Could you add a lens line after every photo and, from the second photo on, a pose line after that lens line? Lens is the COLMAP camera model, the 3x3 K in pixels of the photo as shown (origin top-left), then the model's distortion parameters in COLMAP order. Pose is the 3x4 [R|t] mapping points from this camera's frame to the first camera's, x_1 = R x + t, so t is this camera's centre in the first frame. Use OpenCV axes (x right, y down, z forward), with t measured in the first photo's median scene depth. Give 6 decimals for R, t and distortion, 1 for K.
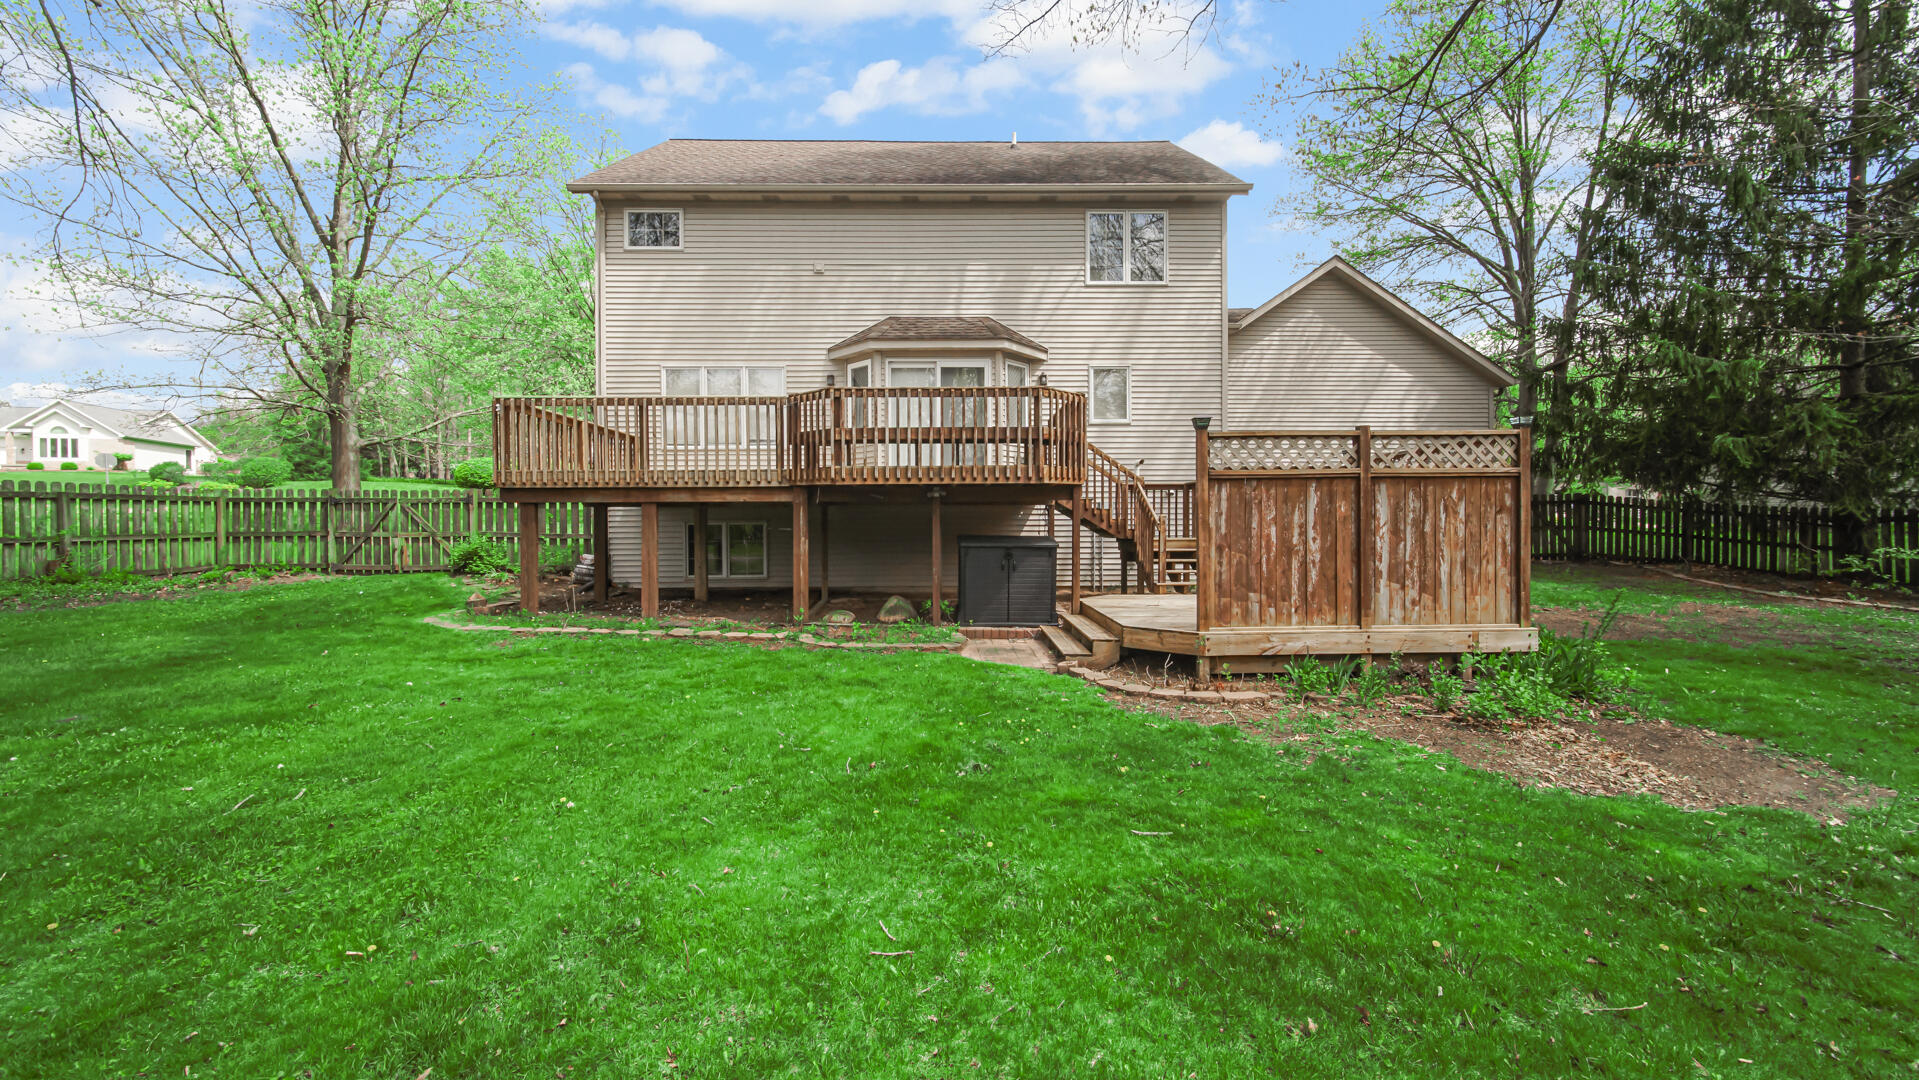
lens RADIAL K [[759.4, 0, 957.9], [0, 759.4, 531.5], [0, 0, 1]] dist [-0.001822, -0.000325]
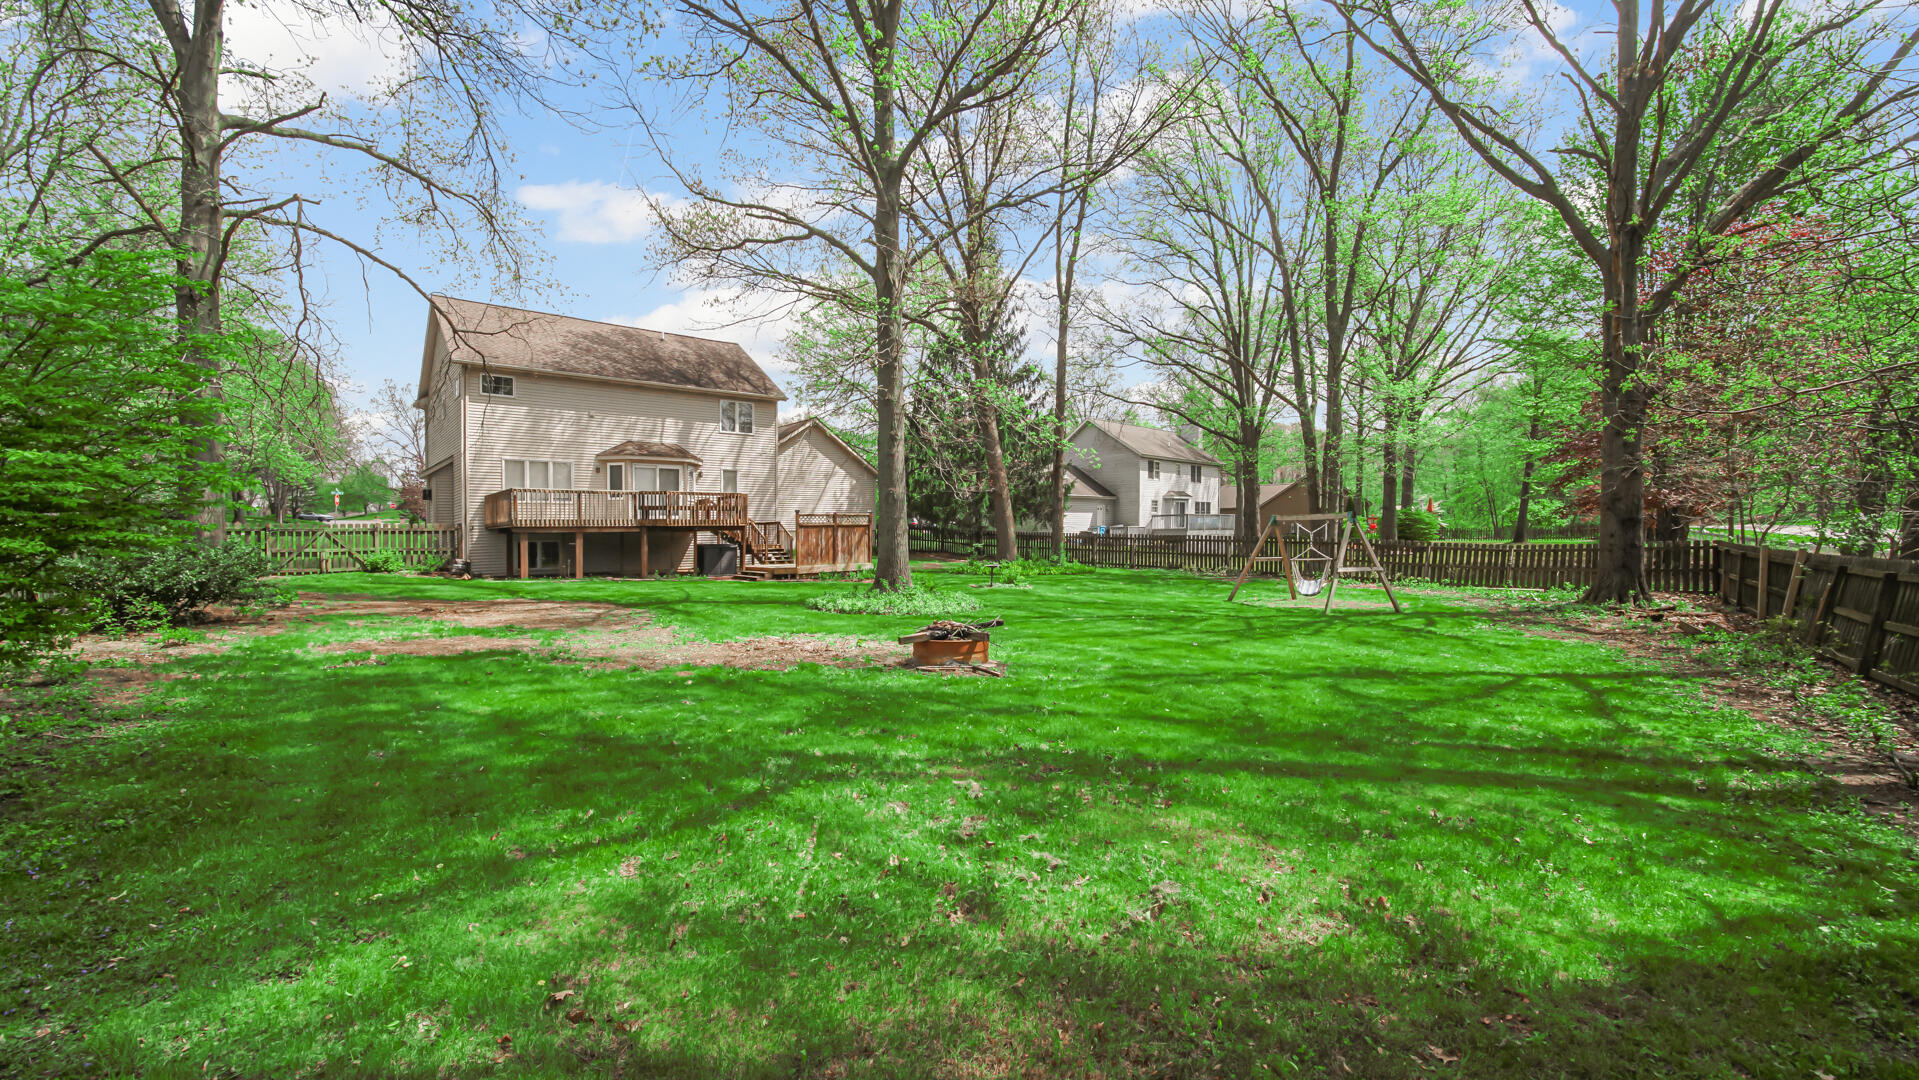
lens RADIAL K [[759.4, 0, 957.9], [0, 759.4, 531.5], [0, 0, 1]] dist [-0.001822, -0.000325]
pose [[0.780054, -0.008257, 0.625658, -0.695968], [0.019331, 0.999754, -0.010907, 0.007029], [-0.625413, 0.020603, 0.780022, -1.199604]]
